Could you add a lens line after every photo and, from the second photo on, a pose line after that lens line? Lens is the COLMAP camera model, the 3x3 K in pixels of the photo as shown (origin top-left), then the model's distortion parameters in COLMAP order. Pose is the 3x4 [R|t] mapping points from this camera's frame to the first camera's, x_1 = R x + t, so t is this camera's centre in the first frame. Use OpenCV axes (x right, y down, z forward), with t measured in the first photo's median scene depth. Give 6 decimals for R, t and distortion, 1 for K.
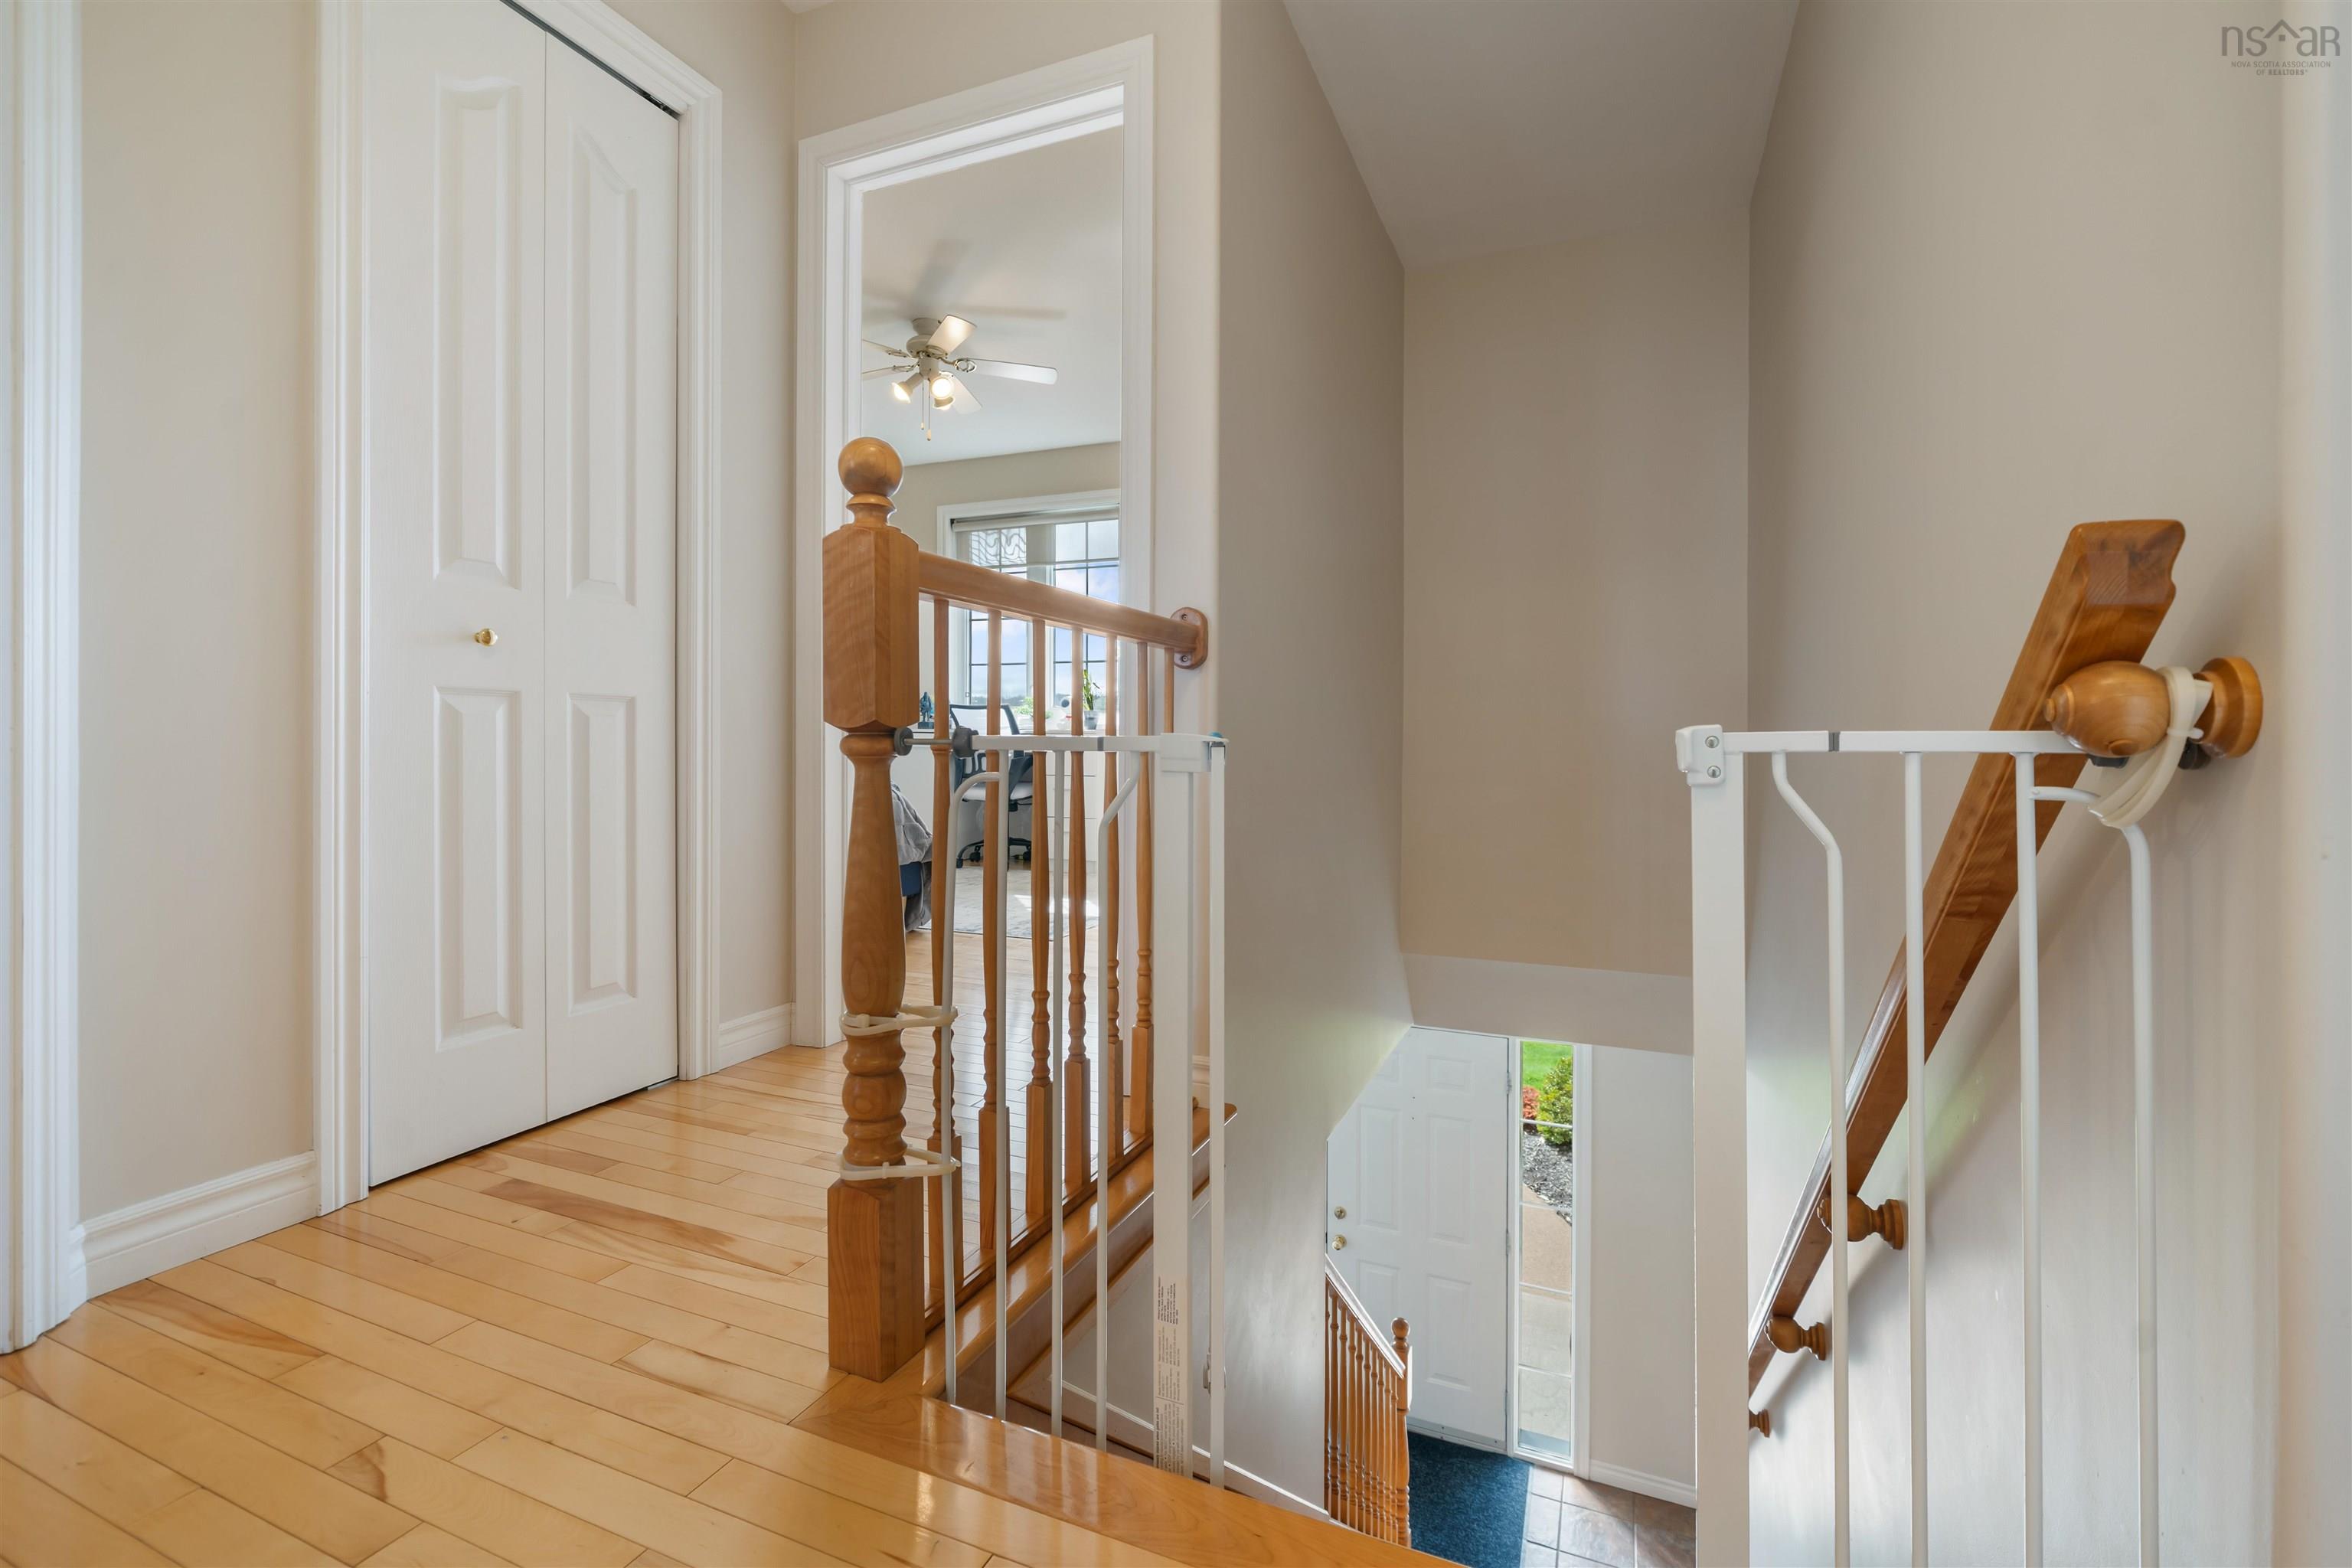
lens RADIAL K [[1012.1, 0, 1186.4], [0, 1012.1, 751.2], [0, 0, 1]] dist [-0.000907, -0.000735]
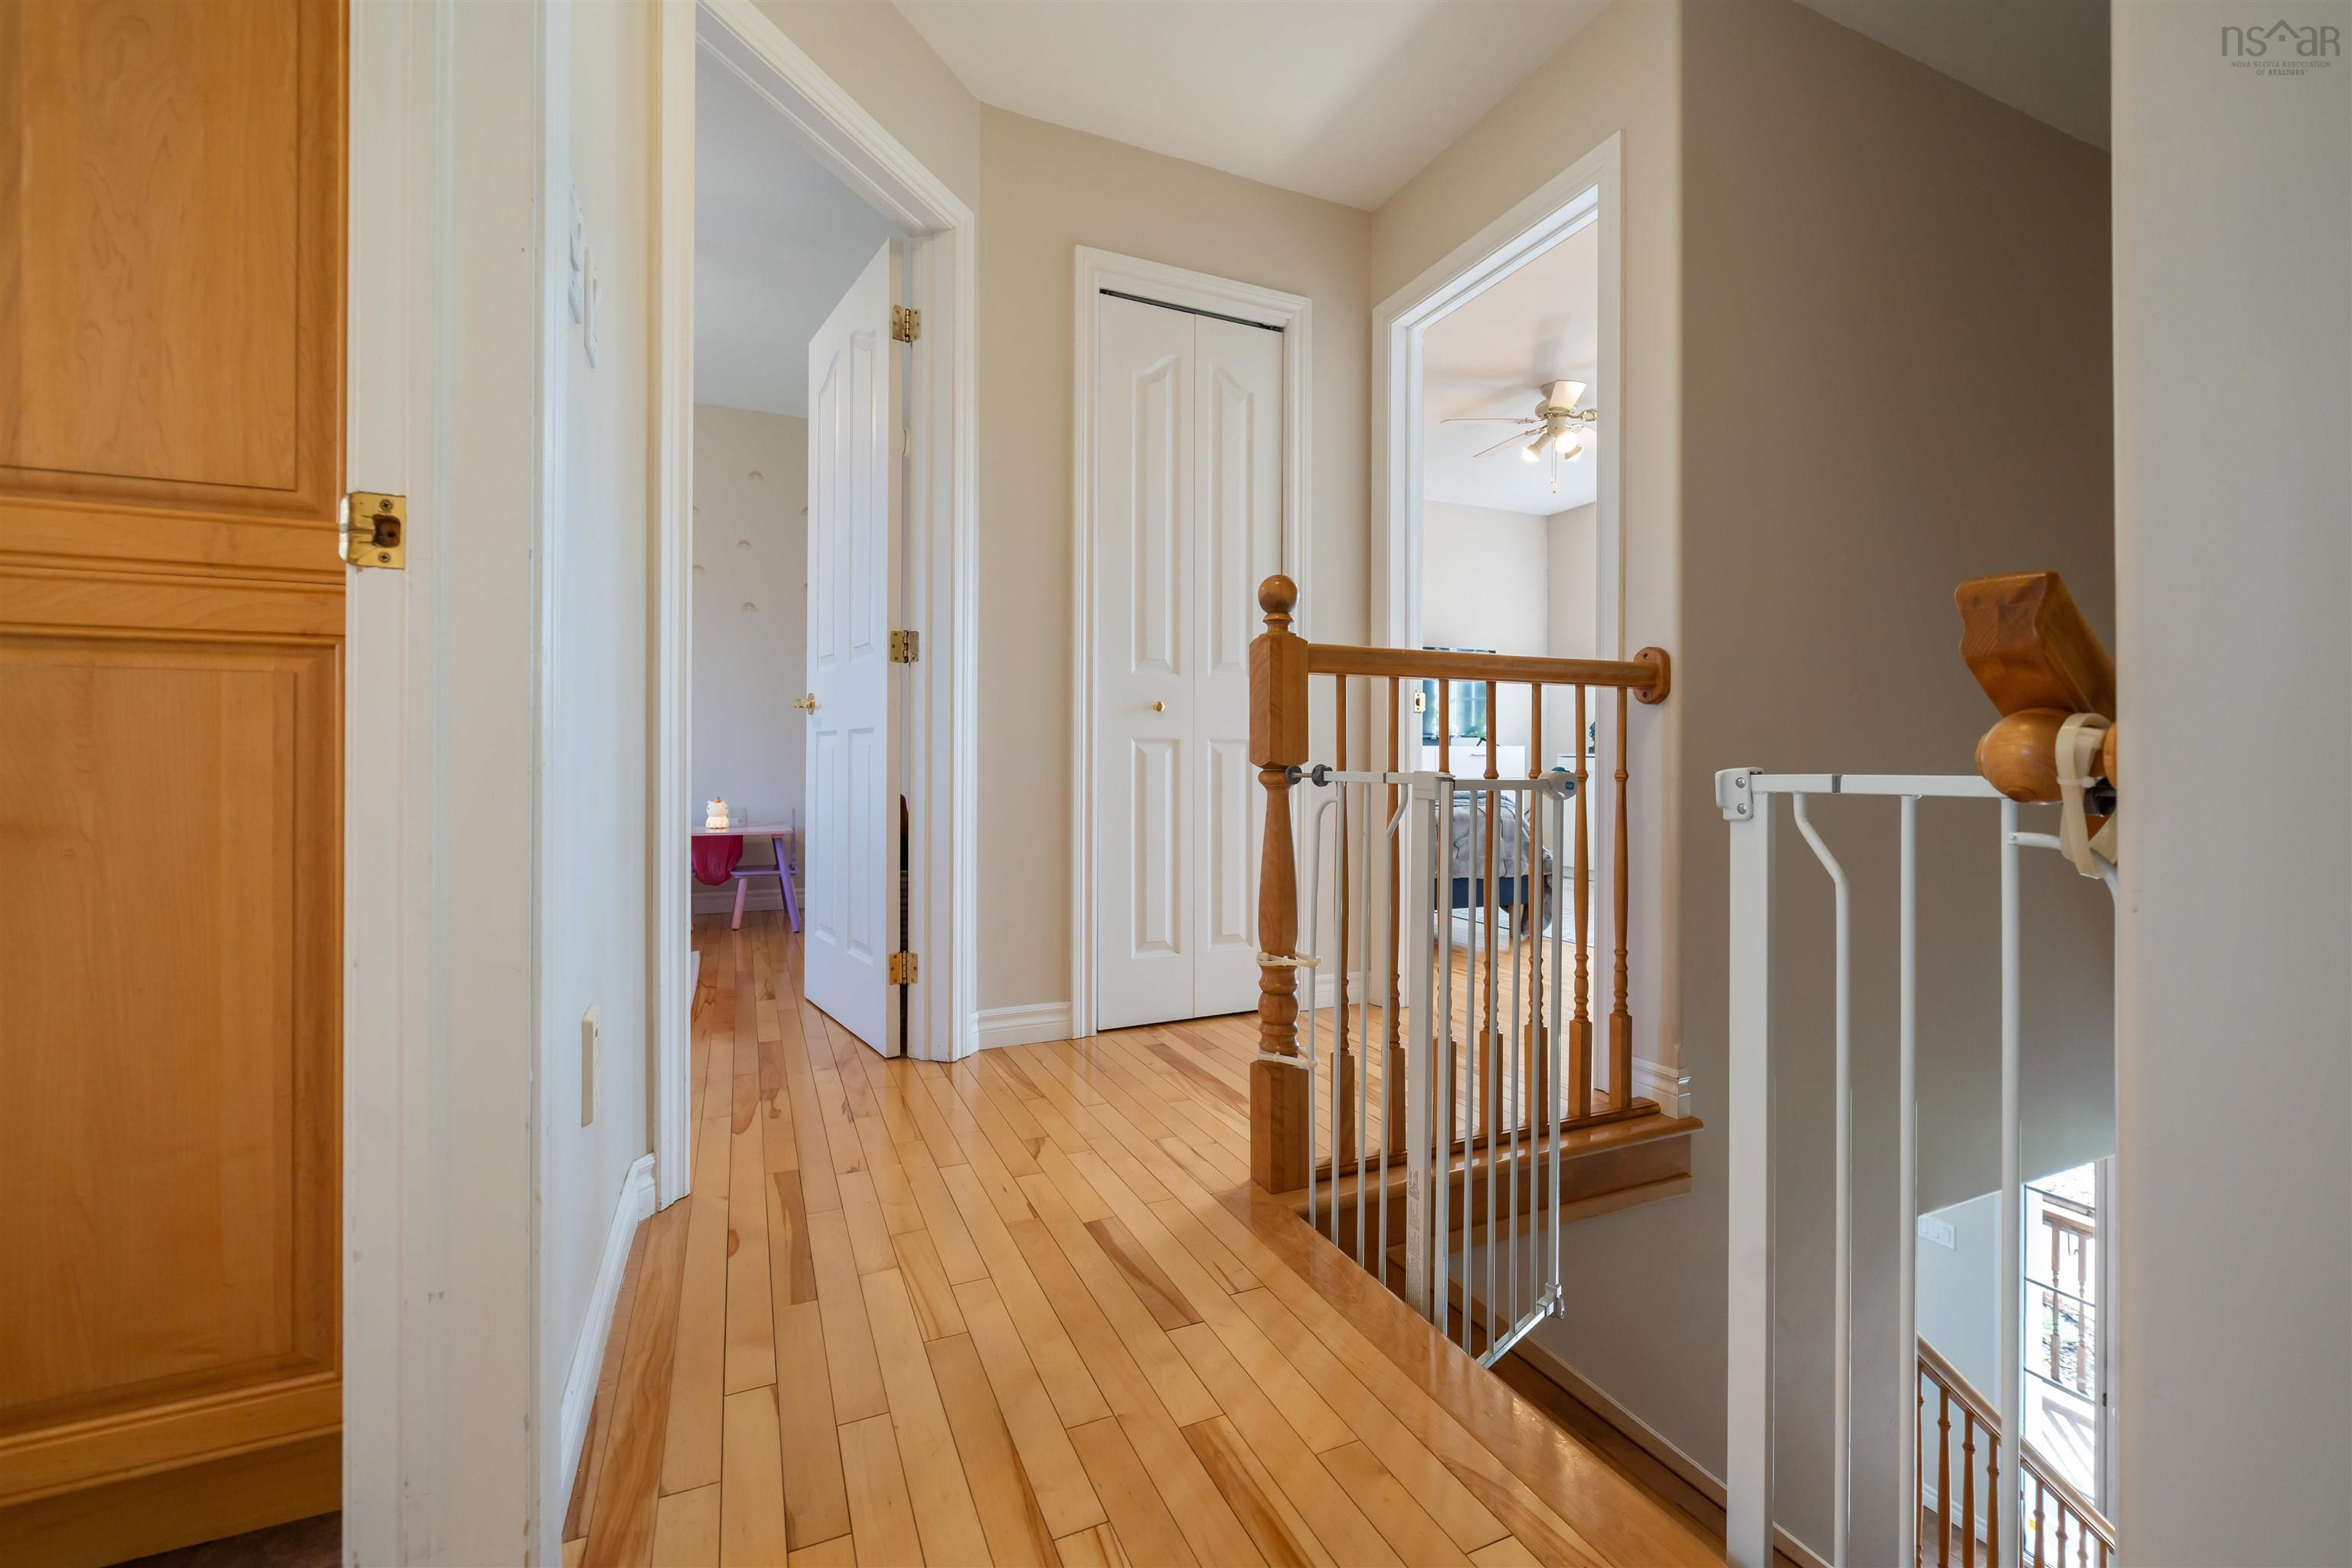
lens RADIAL K [[967.3, 0, 1174.0], [0, 967.3, 759.8], [0, 0, 1]] dist [0.004212, 0.000105]
pose [[0.733809, -0.006041, -0.679329, 0.503880], [-0.002775, 0.999925, -0.011889, -0.012870], [0.679350, 0.010610, 0.733737, -0.154867]]
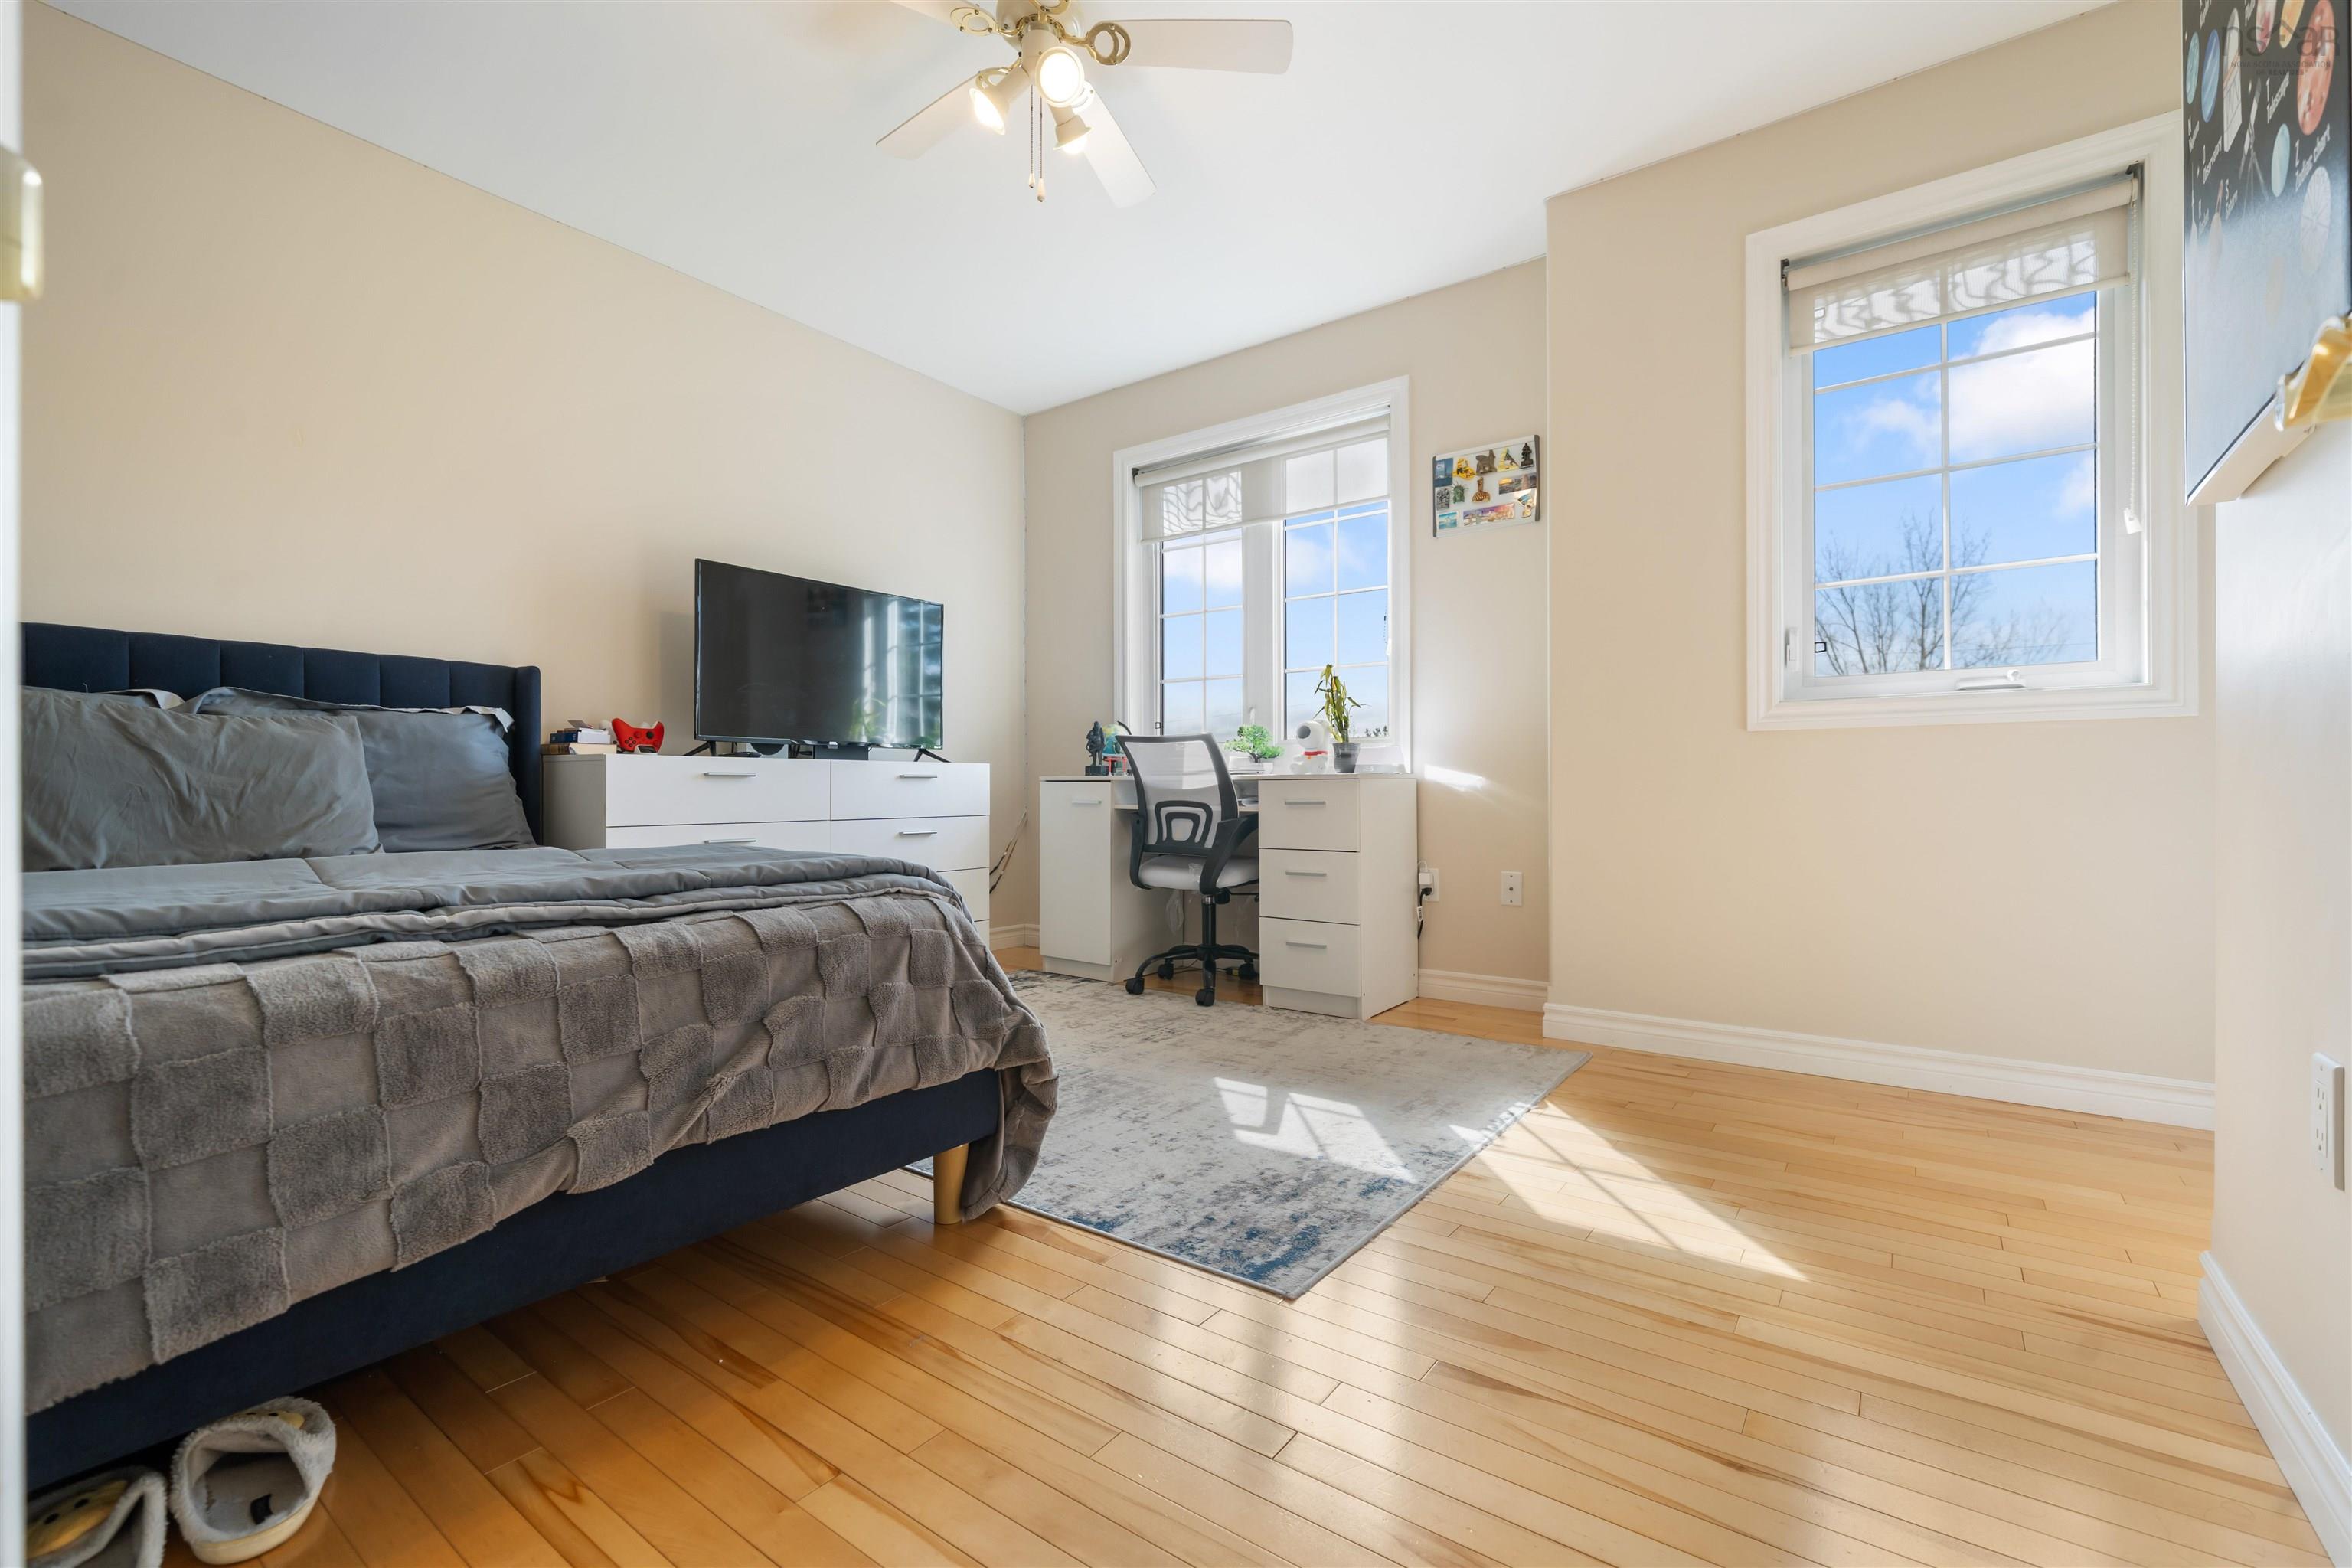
lens RADIAL K [[1012.1, 0, 1174.9], [0, 1012.1, 786.3], [0, 0, 1]] dist [-0.000907, -0.000735]
pose [[0.972872, -0.006758, -0.231244, -0.244228], [0.003334, 0.999879, -0.015192, -0.020405], [0.231319, 0.014009, 0.972777, 1.736622]]
